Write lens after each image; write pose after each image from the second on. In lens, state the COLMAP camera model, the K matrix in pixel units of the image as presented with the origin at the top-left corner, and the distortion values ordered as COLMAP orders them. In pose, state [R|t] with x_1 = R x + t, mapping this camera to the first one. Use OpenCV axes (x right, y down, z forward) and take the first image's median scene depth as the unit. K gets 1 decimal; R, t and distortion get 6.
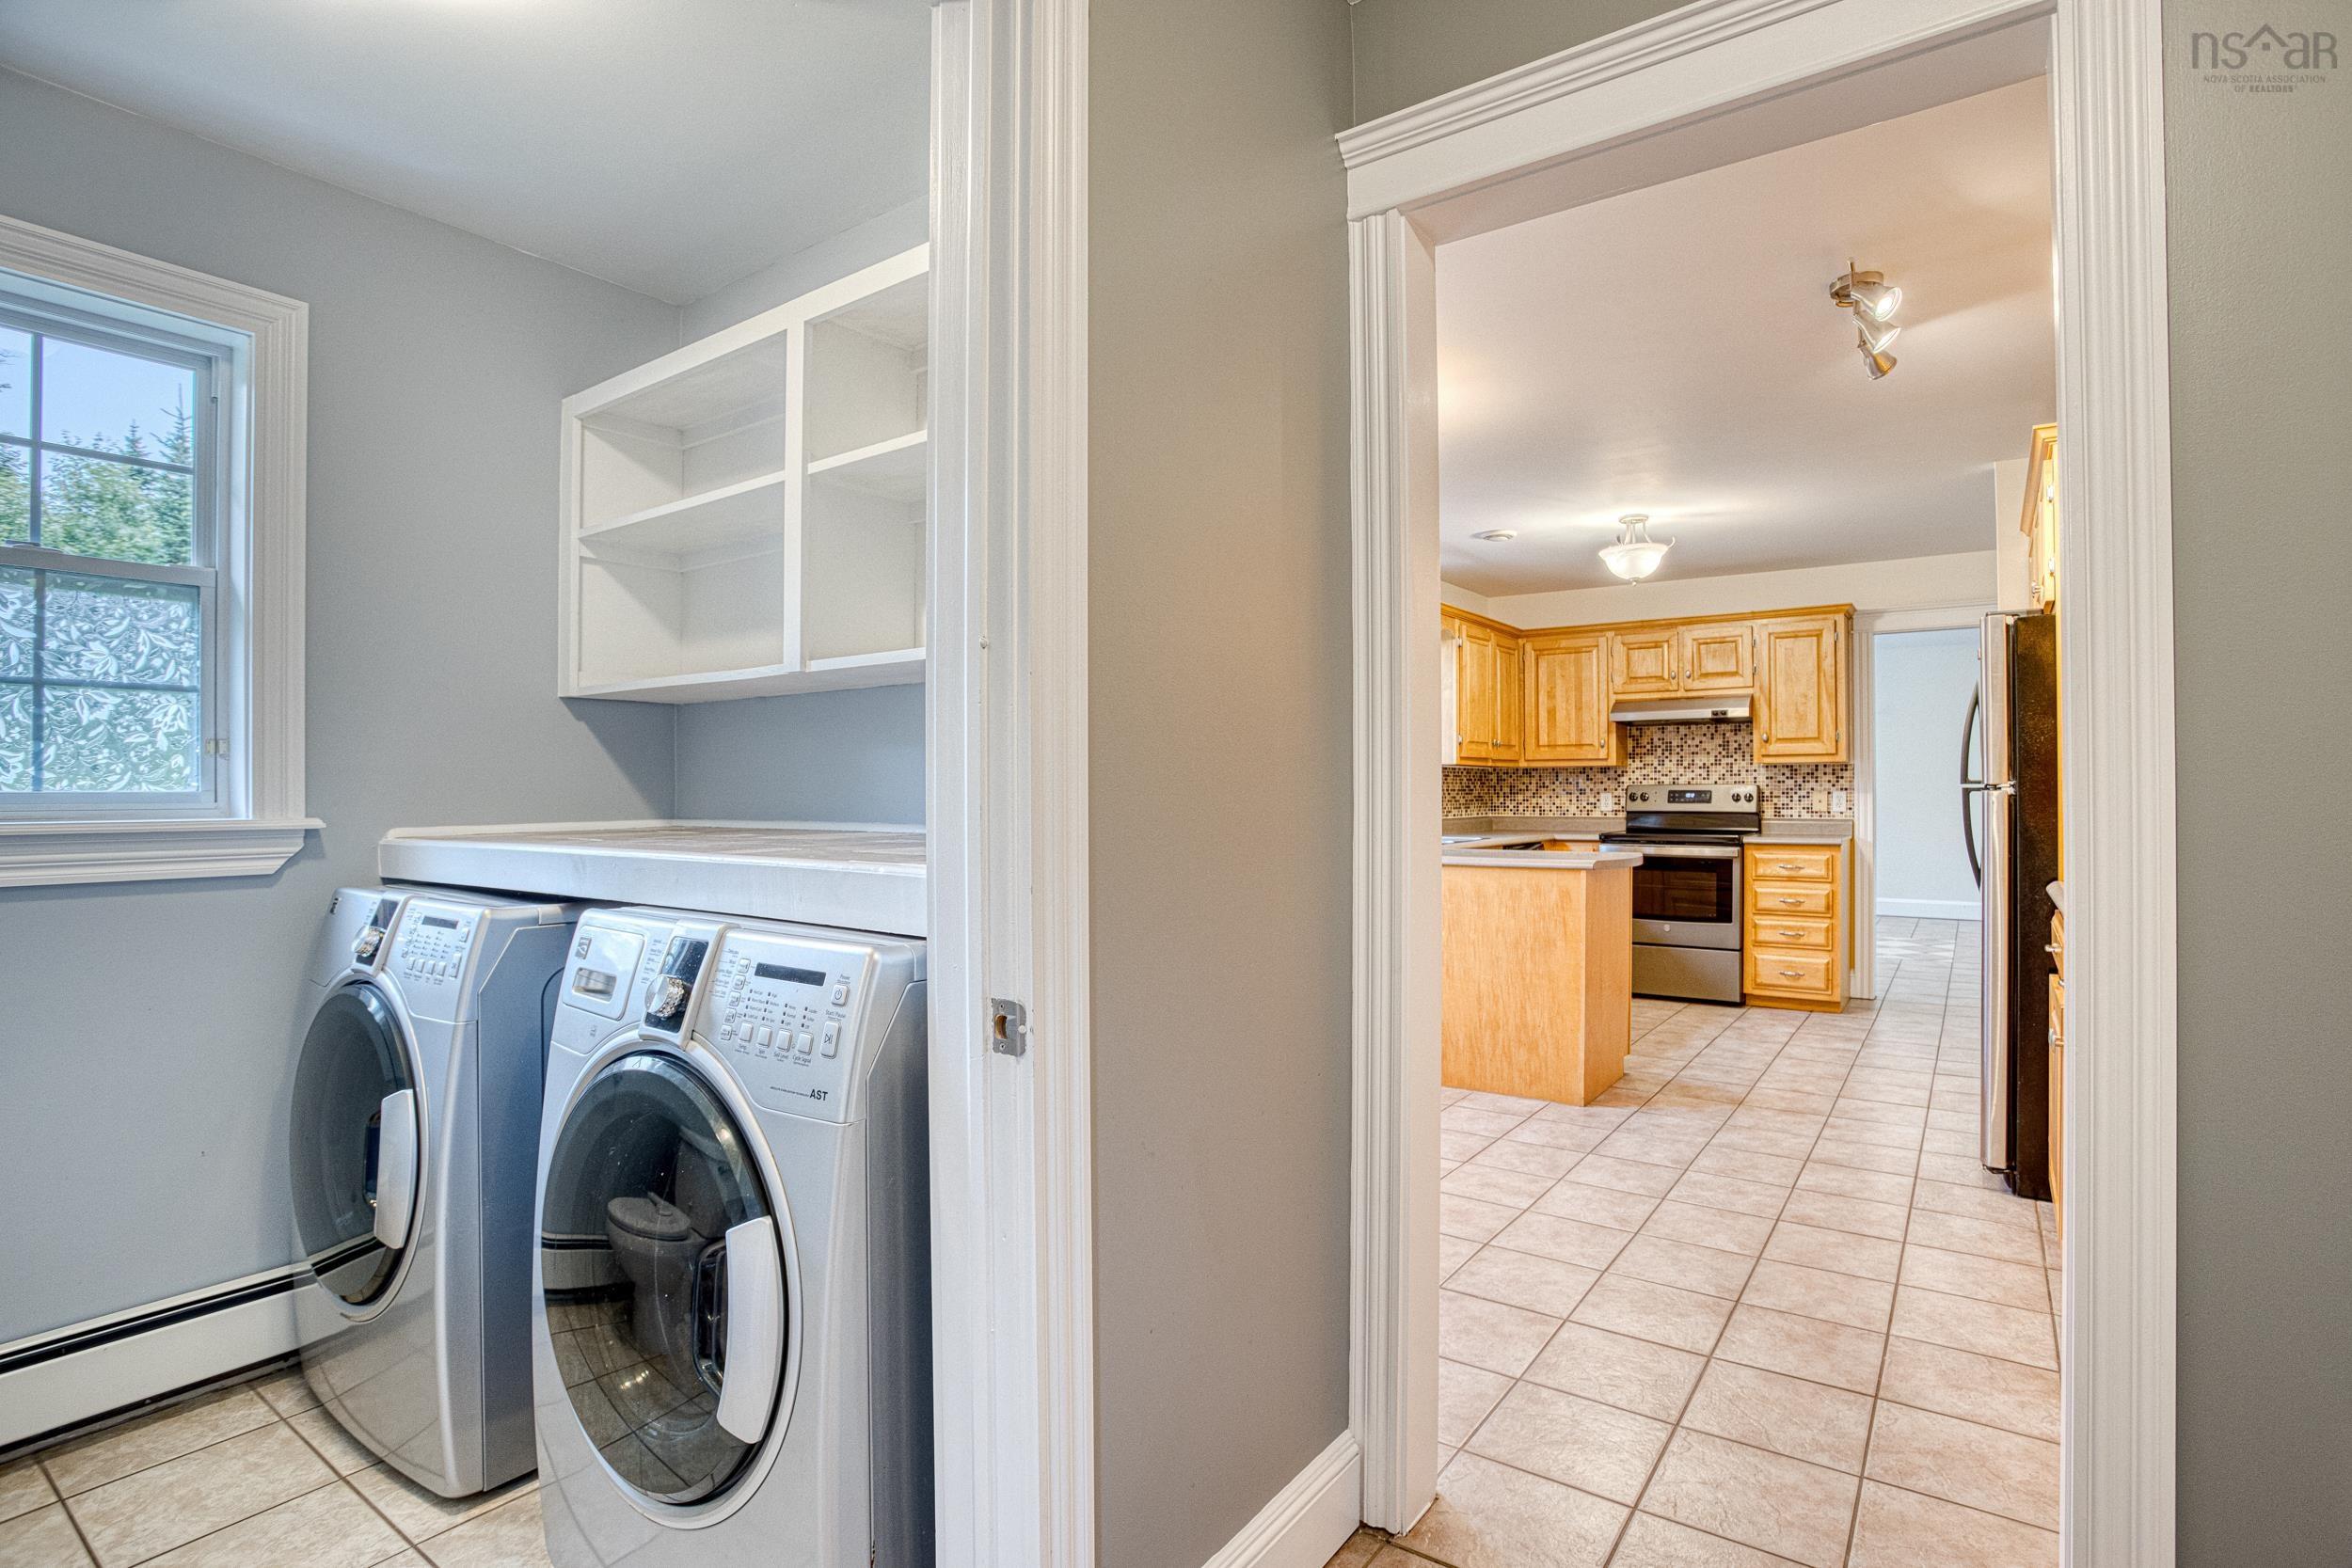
lens RADIAL K [[1137.7, 0, 1188.5], [0, 1137.7, 781.6], [0, 0, 1]] dist [-0.072267, 0.032106]
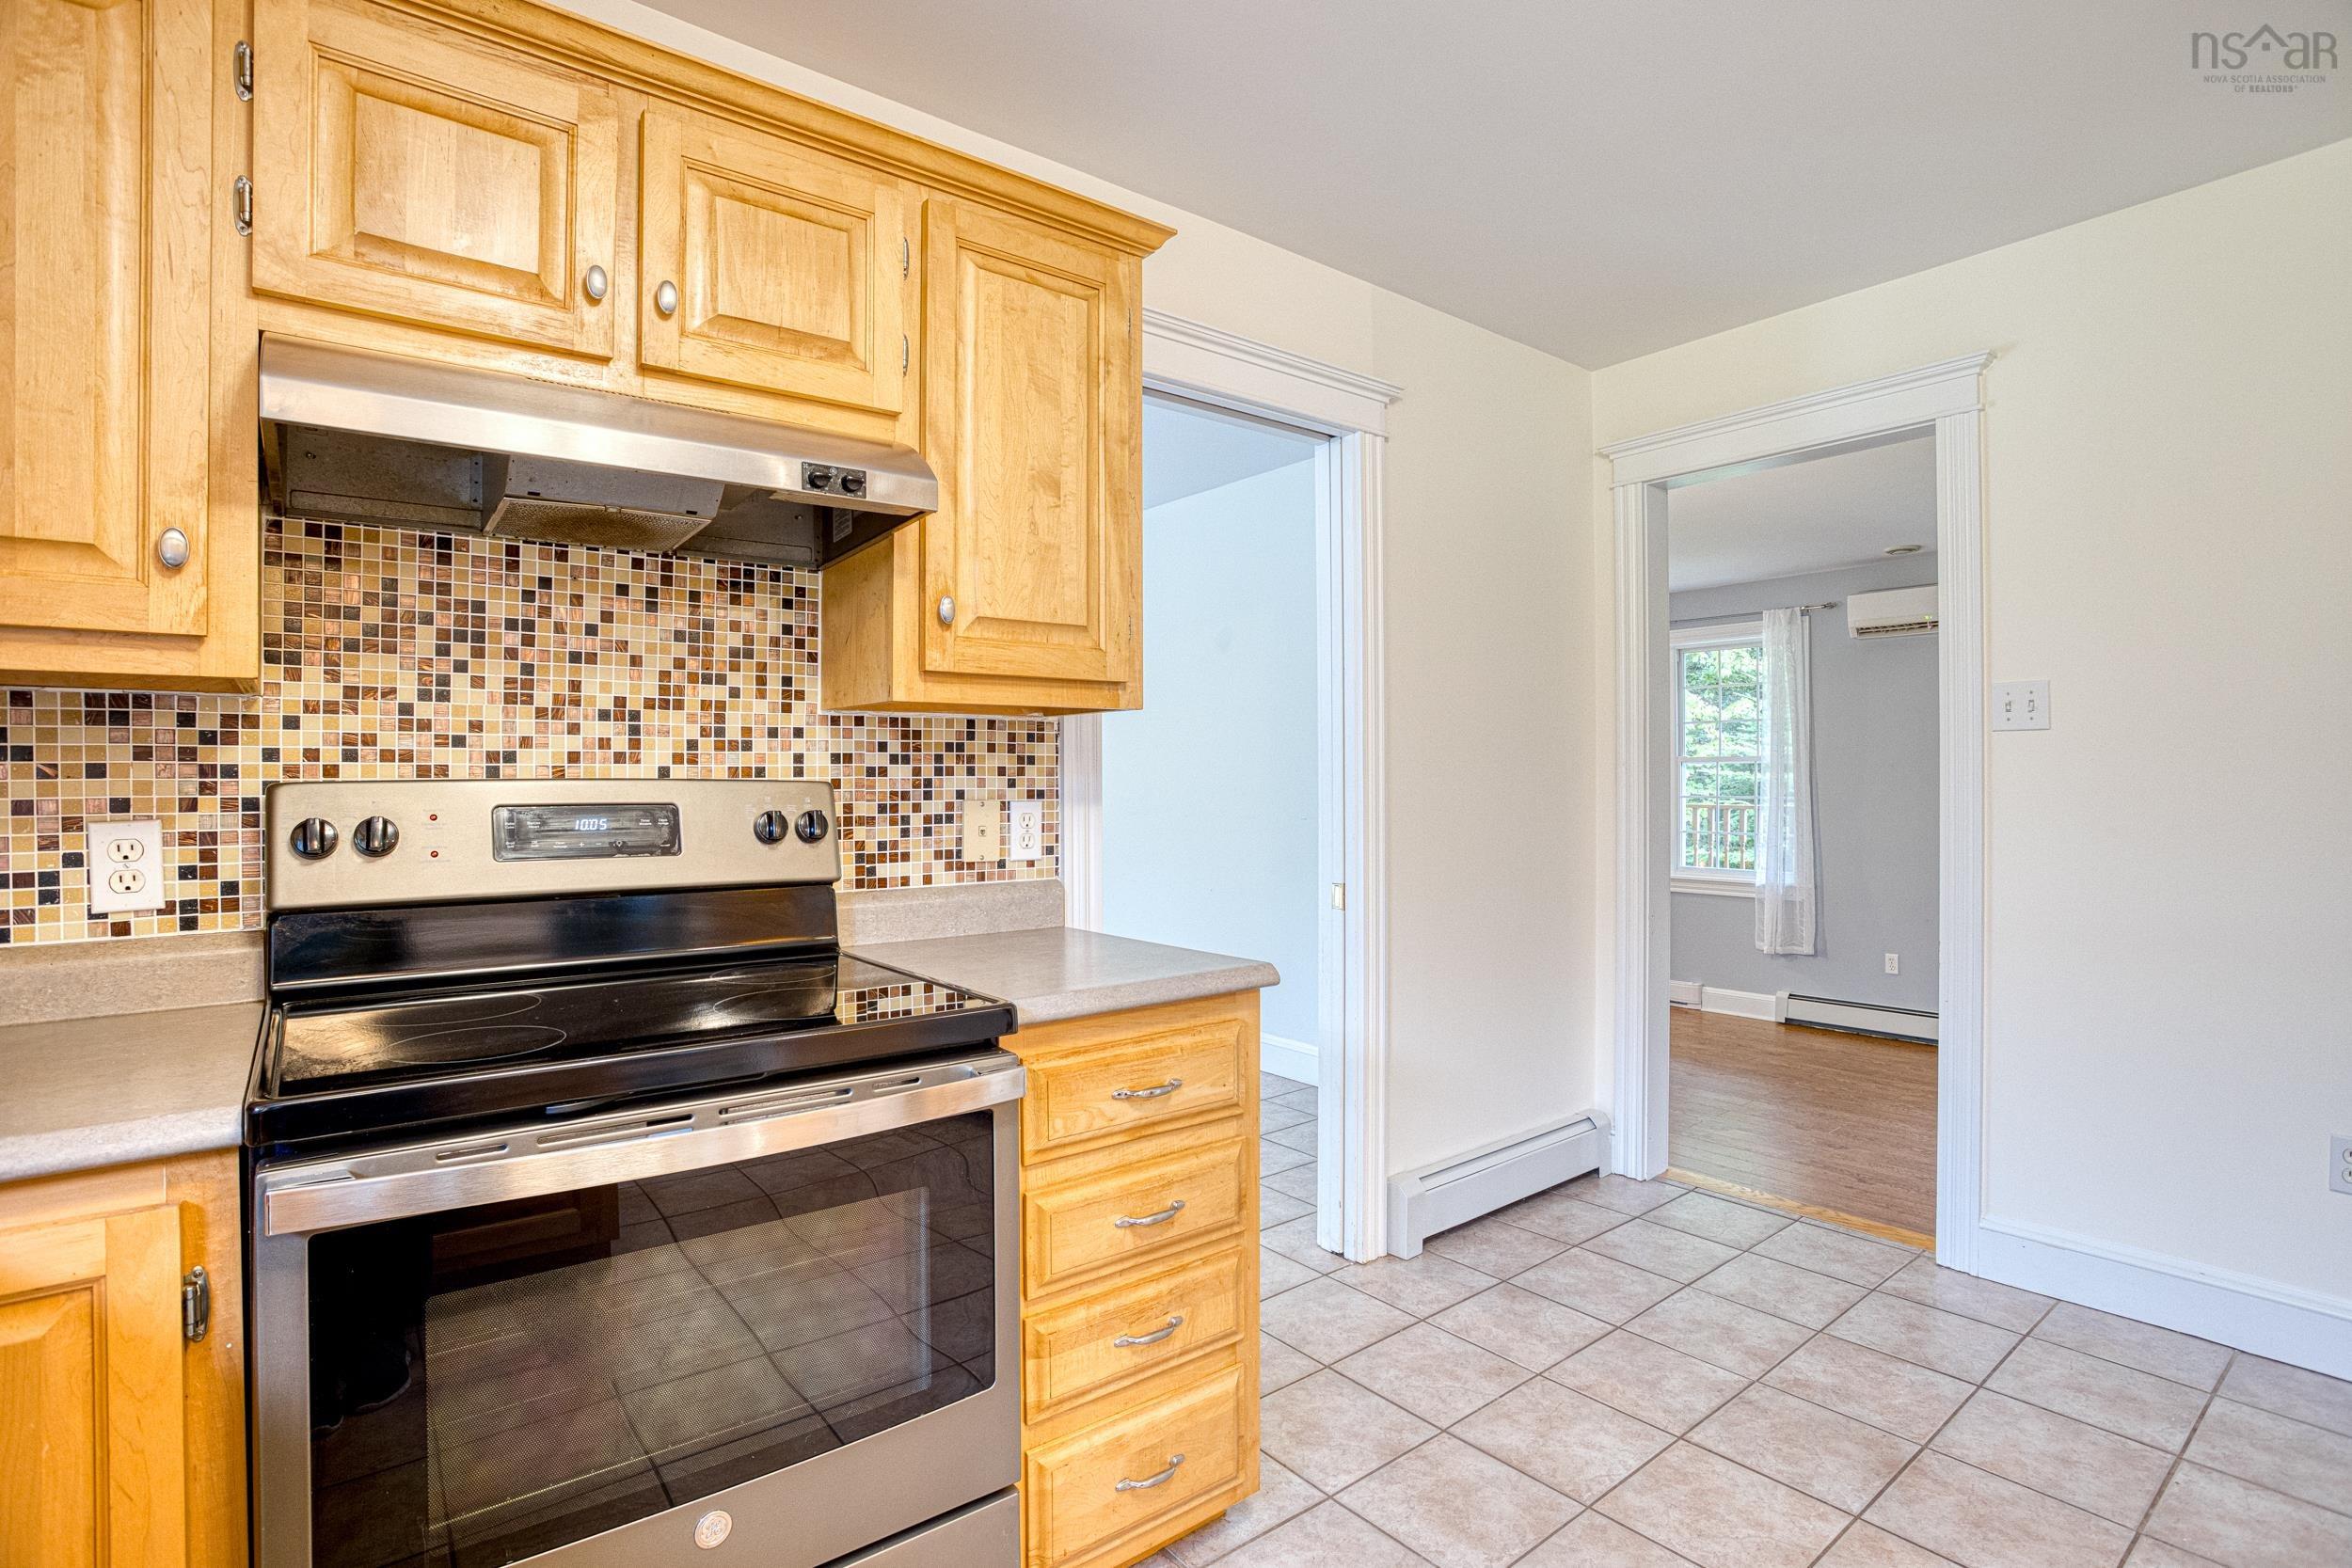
lens RADIAL K [[1137.7, 0, 1188.5], [0, 1137.7, 781.6], [0, 0, 1]] dist [-0.072267, 0.032106]
pose [[0.274560, -0.001122, 0.961569, 0.262882], [-0.003249, 0.999993, 0.002095, 0.002015], [-0.961565, -0.003700, 0.274554, 0.854940]]
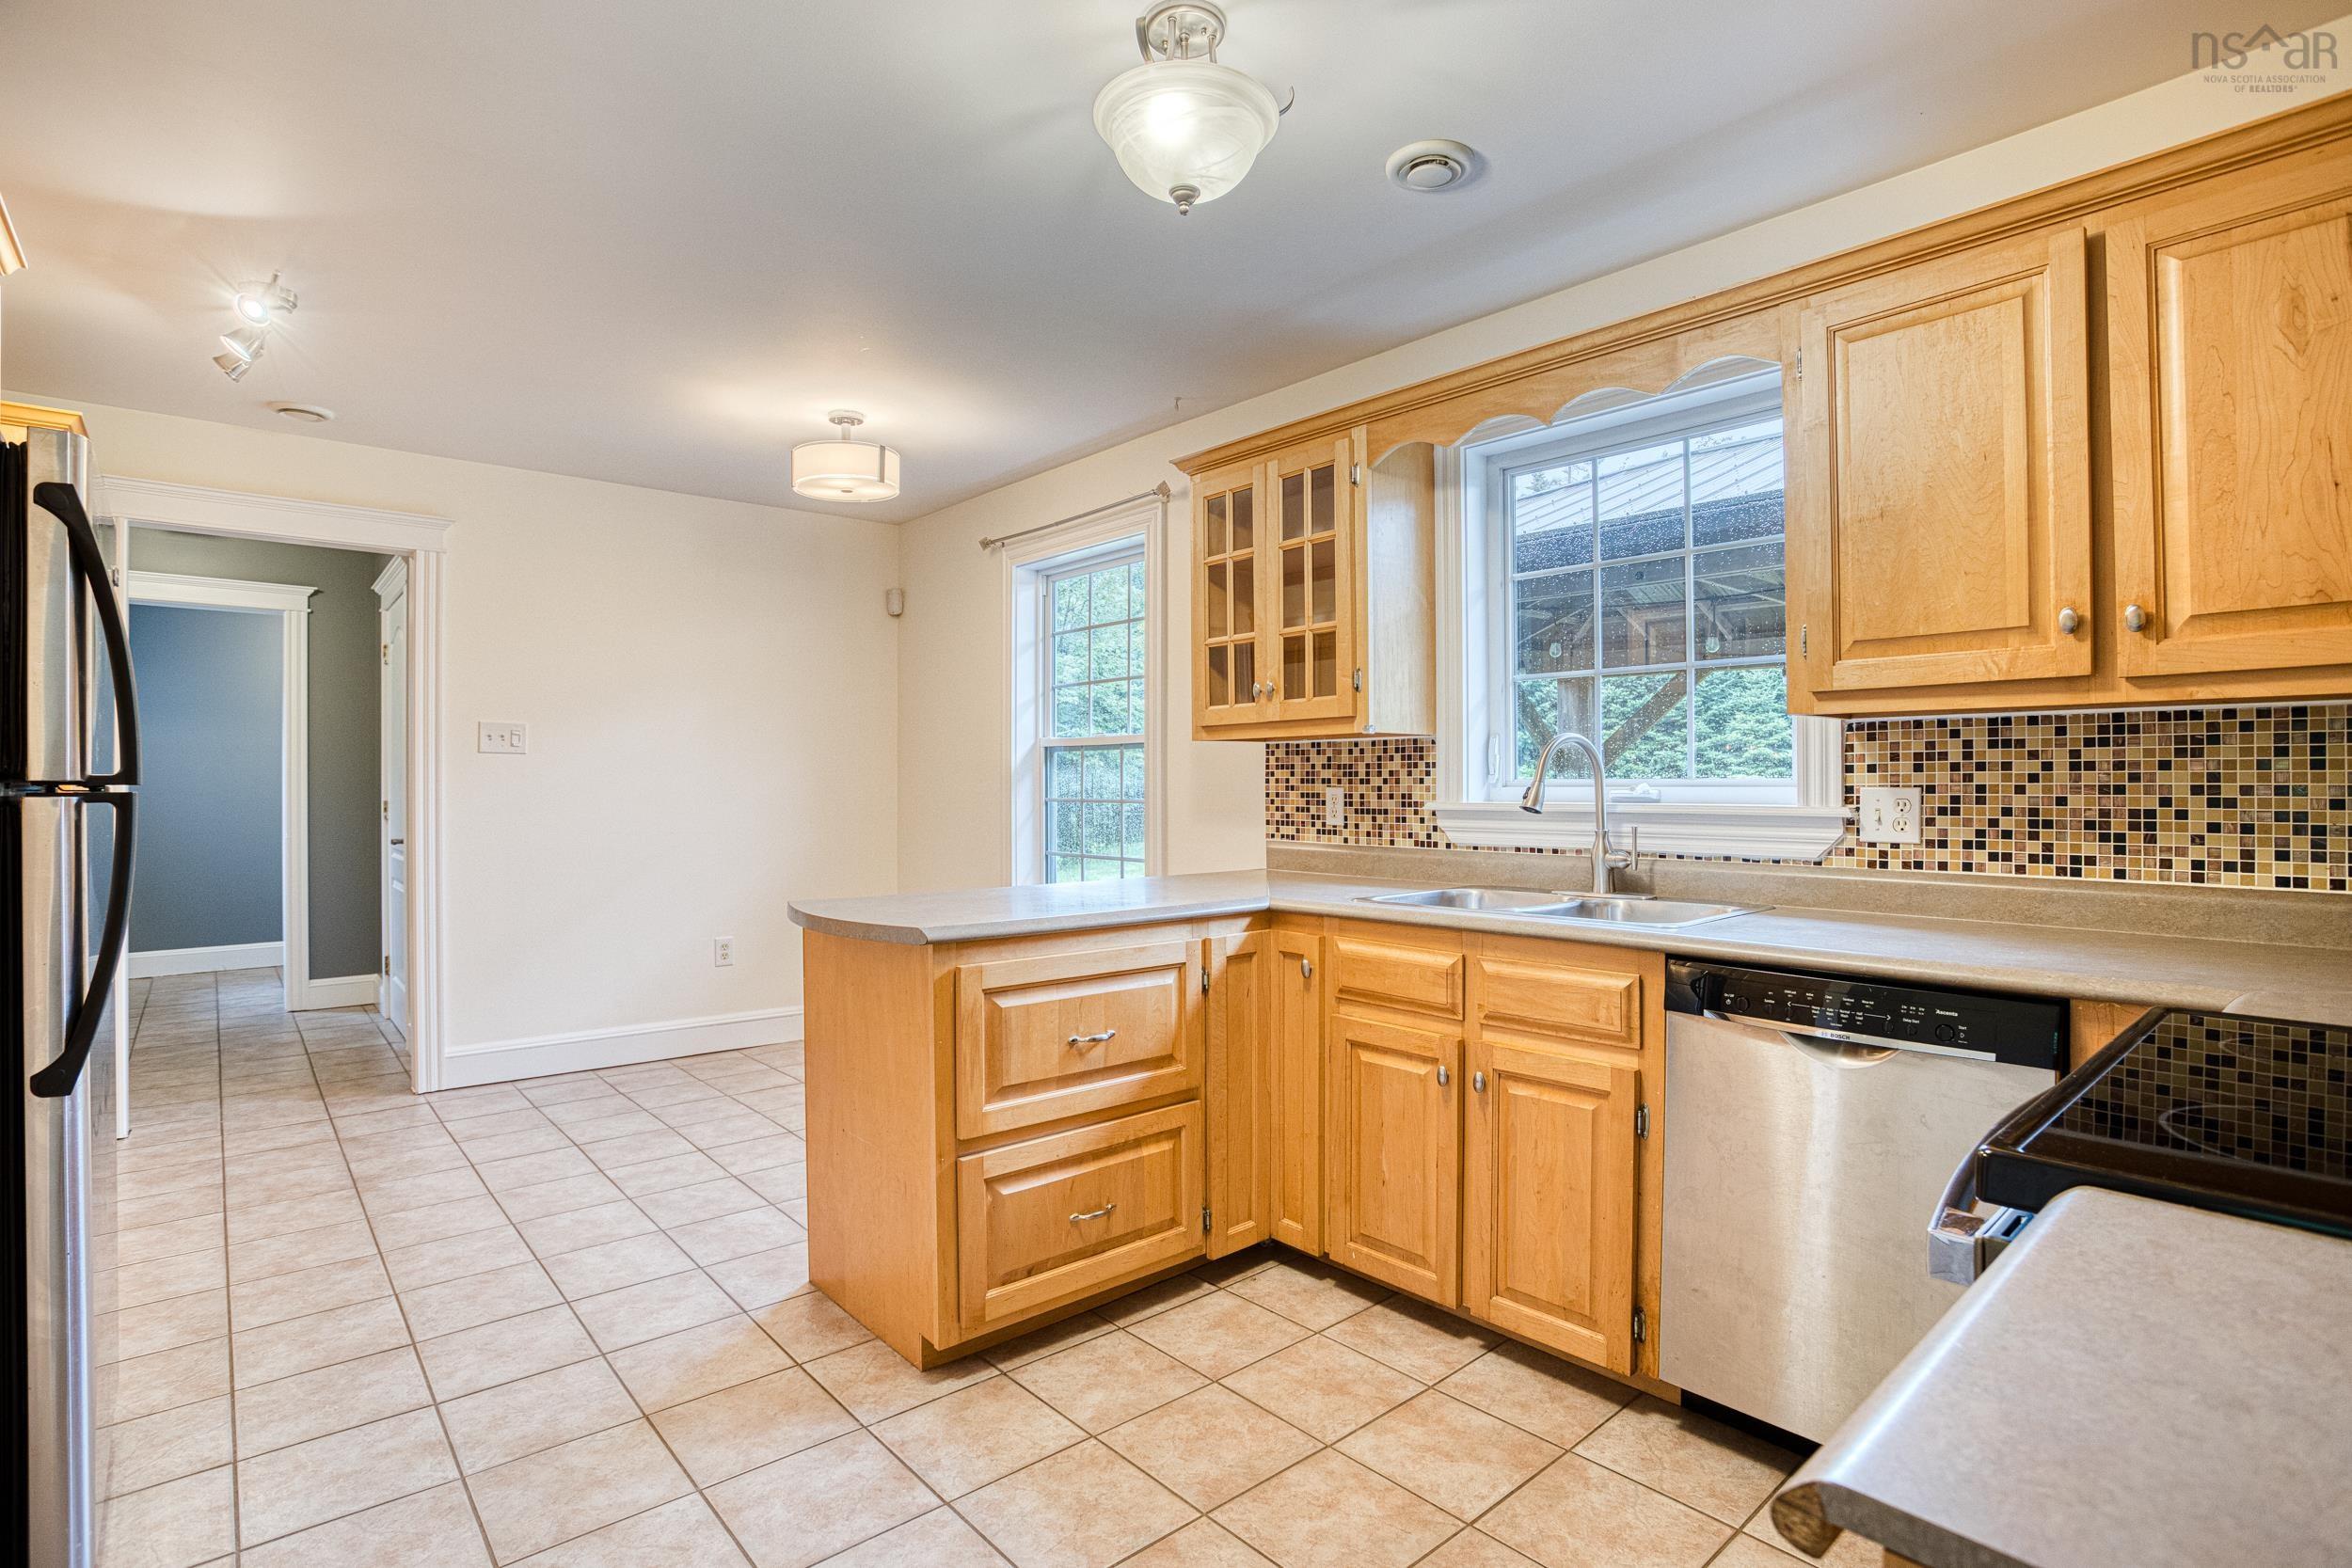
lens RADIAL K [[1137.7, 0, 1188.5], [0, 1137.7, 781.6], [0, 0, 1]] dist [-0.072267, 0.032106]
pose [[-0.220843, 0.001170, -0.975309, 0.605485], [0.010396, 0.999945, -0.001154, 0.003130], [0.975254, -0.010395, -0.220843, 0.883673]]
